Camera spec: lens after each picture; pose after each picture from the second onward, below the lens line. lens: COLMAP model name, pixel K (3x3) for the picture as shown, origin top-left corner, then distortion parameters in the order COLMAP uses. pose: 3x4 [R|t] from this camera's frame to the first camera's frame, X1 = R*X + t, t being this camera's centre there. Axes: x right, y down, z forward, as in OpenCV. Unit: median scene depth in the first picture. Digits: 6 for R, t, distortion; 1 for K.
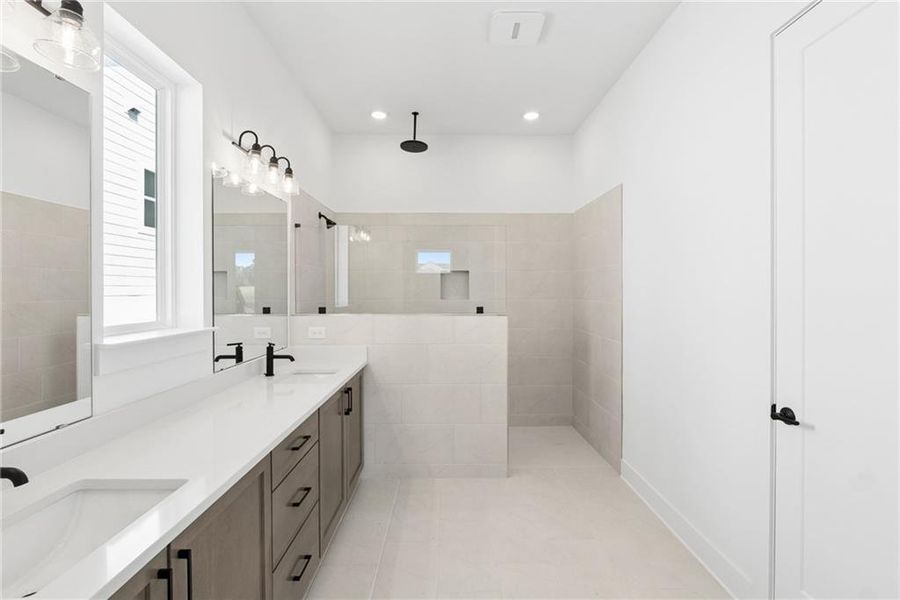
lens RADIAL K [[409.0, 0, 450.0], [0, 409.0, 300.0], [0, 0, 1]] dist [-0.002048, -0.000304]
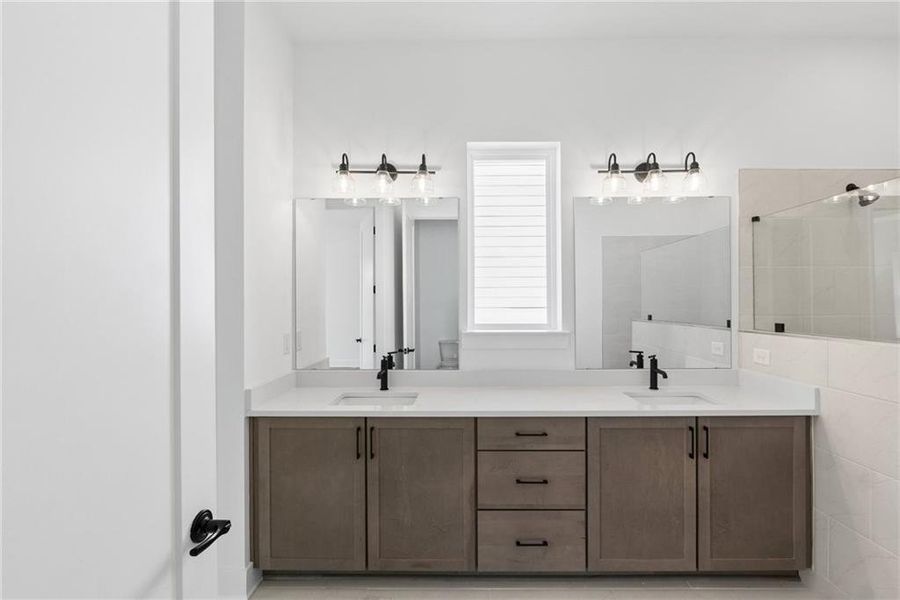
lens RADIAL K [[399.8, 0, 450.2], [0, 399.8, 309.5], [0, 0, 1]] dist [-0.000426, -0.000067]
pose [[-0.009447, 0.001788, -0.999954, 0.419938], [-0.026942, 0.999635, 0.002042, 0.007463], [0.999592, 0.026960, -0.009395, 0.431468]]
